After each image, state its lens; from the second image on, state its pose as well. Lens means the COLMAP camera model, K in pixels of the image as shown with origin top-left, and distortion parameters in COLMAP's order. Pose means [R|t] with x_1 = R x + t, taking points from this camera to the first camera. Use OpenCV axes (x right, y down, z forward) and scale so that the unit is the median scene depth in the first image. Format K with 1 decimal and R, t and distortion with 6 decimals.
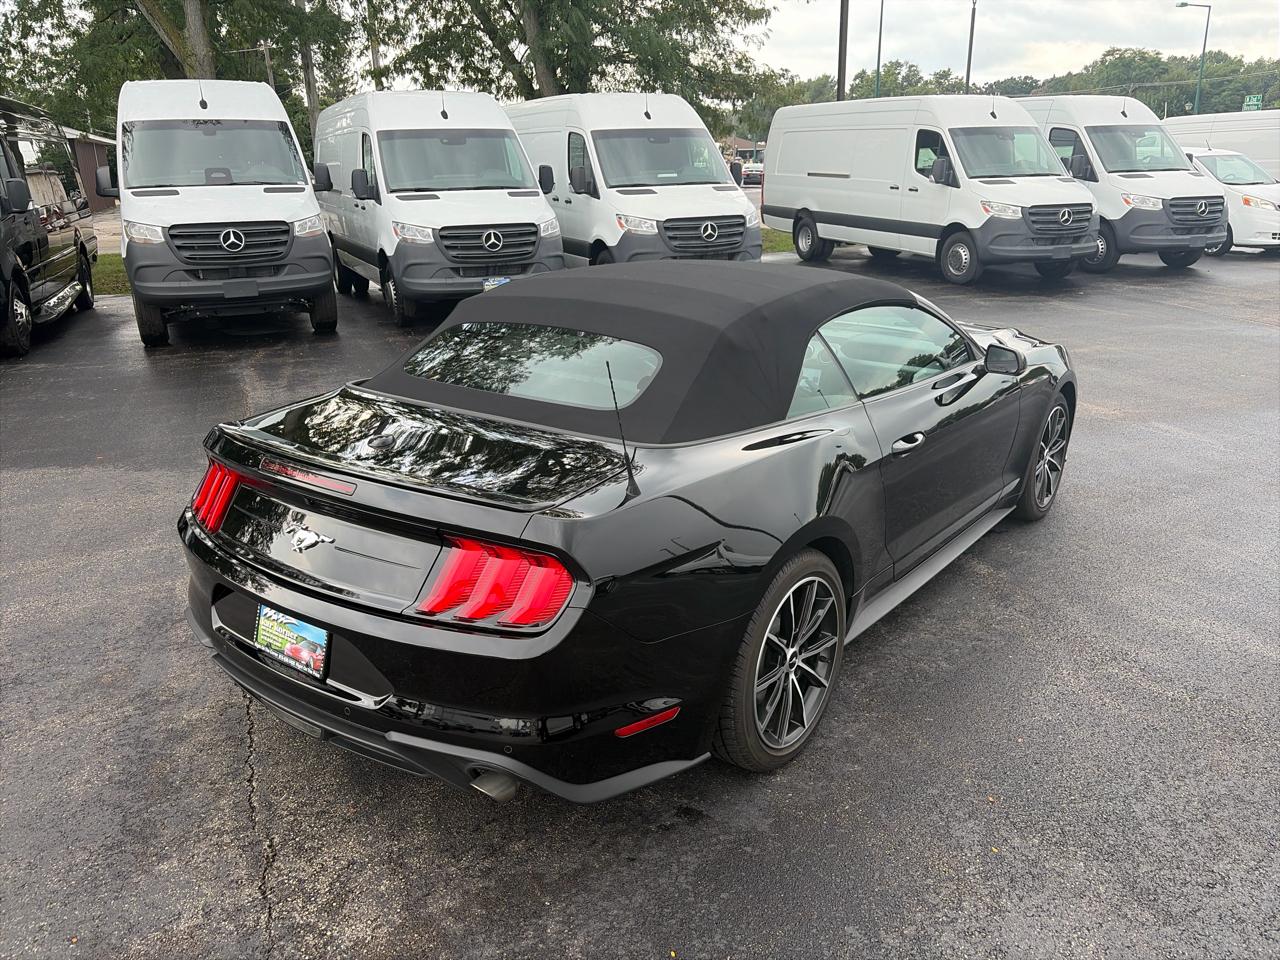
lens RADIAL K [[967.4, 0, 641.0], [0, 967.4, 484.2], [0, 0, 1]] dist [0.036058, -0.043751]
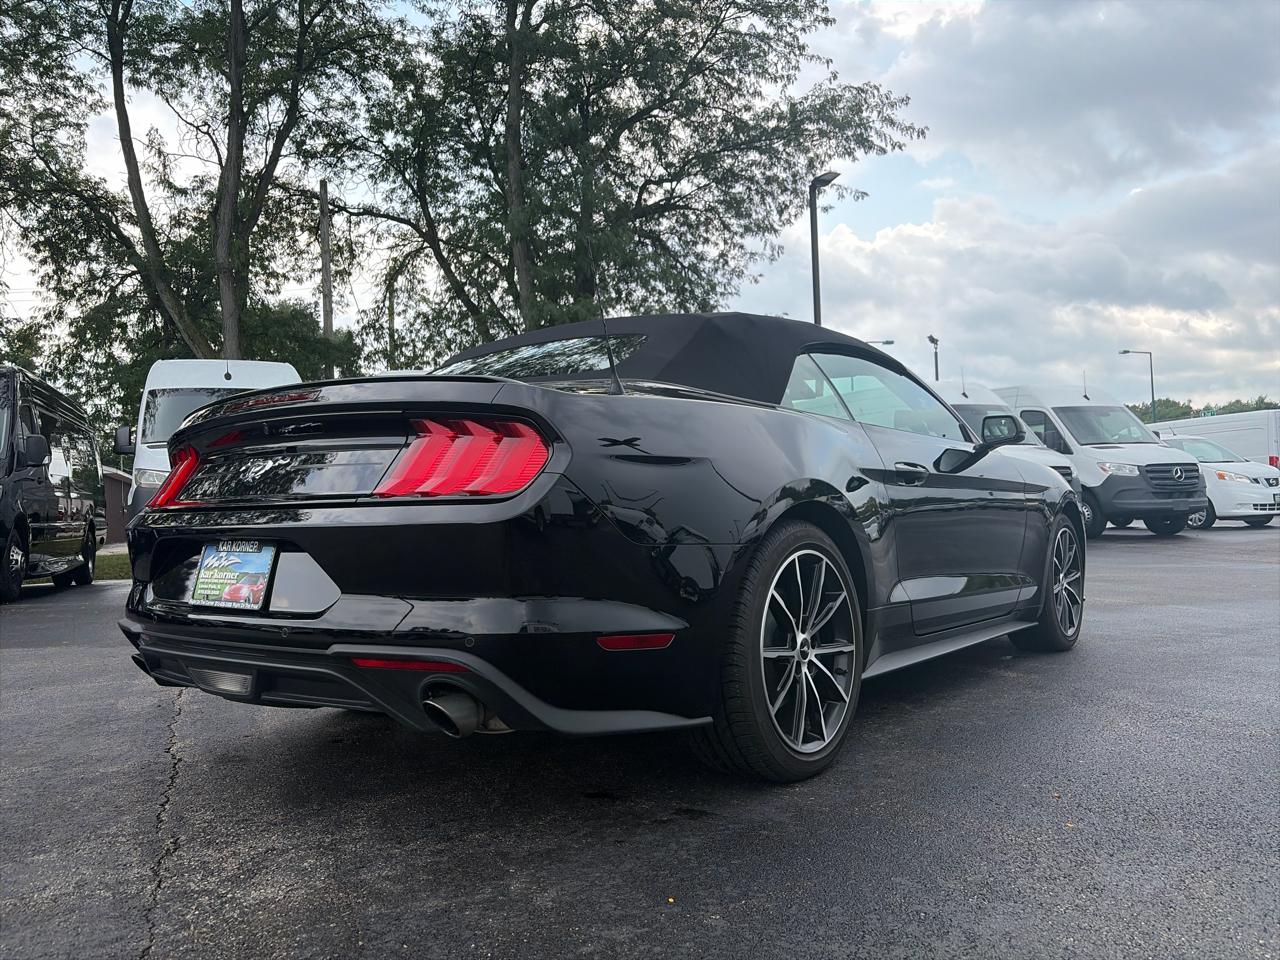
lens RADIAL K [[967.4, 0, 637.2], [0, 967.4, 481.8], [0, 0, 1]] dist [0.036058, -0.043751]
pose [[0.999892, -0.014637, -0.001238, 0.008742], [0.013343, 0.940229, -0.340282, 0.328005], [0.006145, 0.340229, 0.940323, 0.122391]]
